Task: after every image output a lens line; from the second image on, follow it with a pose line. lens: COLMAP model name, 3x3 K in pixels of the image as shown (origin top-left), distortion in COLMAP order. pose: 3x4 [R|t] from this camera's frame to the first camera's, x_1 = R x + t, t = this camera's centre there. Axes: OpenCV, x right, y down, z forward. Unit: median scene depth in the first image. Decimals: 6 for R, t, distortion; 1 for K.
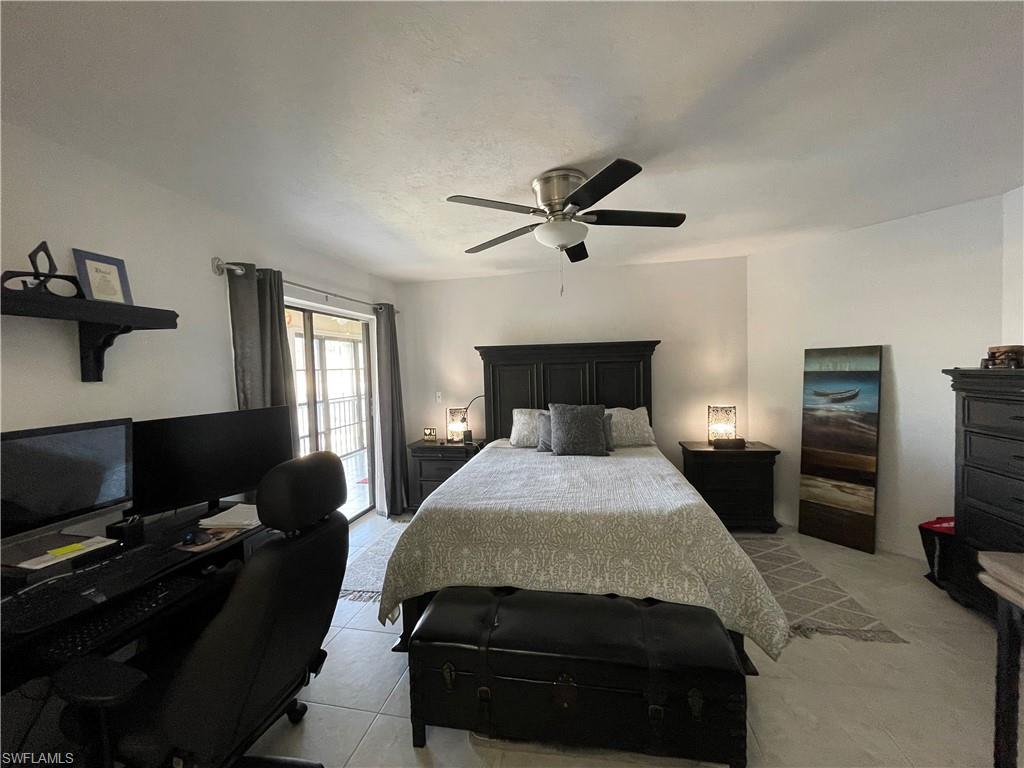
lens RADIAL K [[409.2, 0, 512.0], [0, 409.2, 384.0], [0, 0, 1]] dist [-0.003905, -0.000383]
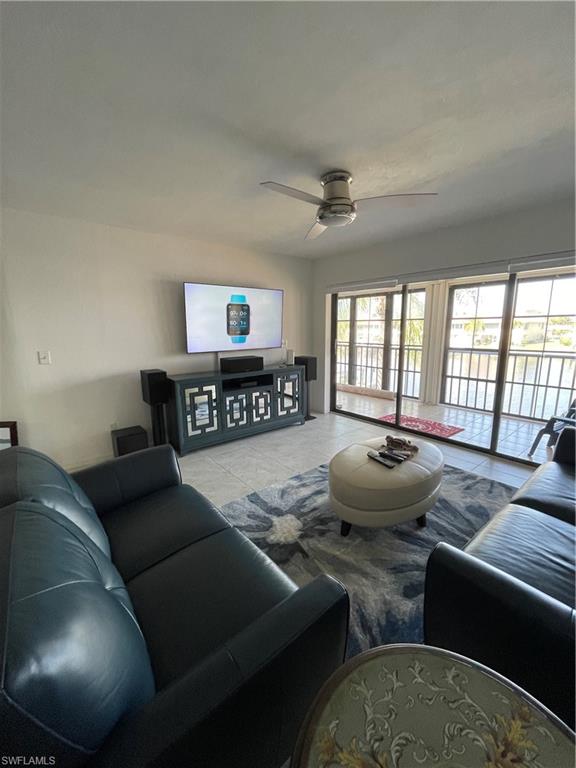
lens RADIAL K [[306.9, 0, 288.0], [0, 306.9, 384.0], [0, 0, 1]] dist [-0.003905, -0.000383]
pose [[-0.626271, 0.178477, -0.758901, 0.393094], [0.005298, 0.974394, 0.224784, -0.049239], [0.779587, 0.136755, -0.611180, 1.172609]]
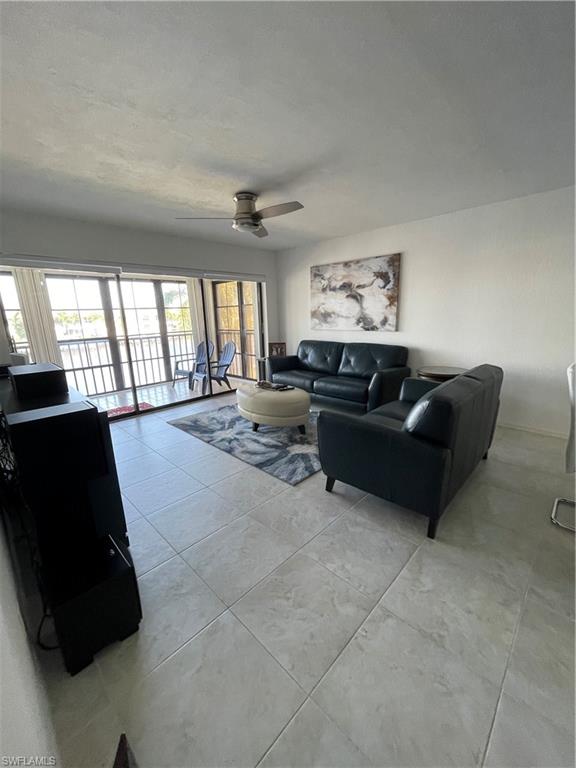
lens RADIAL K [[306.9, 0, 288.0], [0, 306.9, 384.0], [0, 0, 1]] dist [-0.003905, -0.000383]
pose [[0.839899, 0.125584, -0.528014, 0.386494], [-0.012920, 0.977213, 0.211870, -0.014340], [0.542589, -0.171127, 0.822382, 0.516019]]
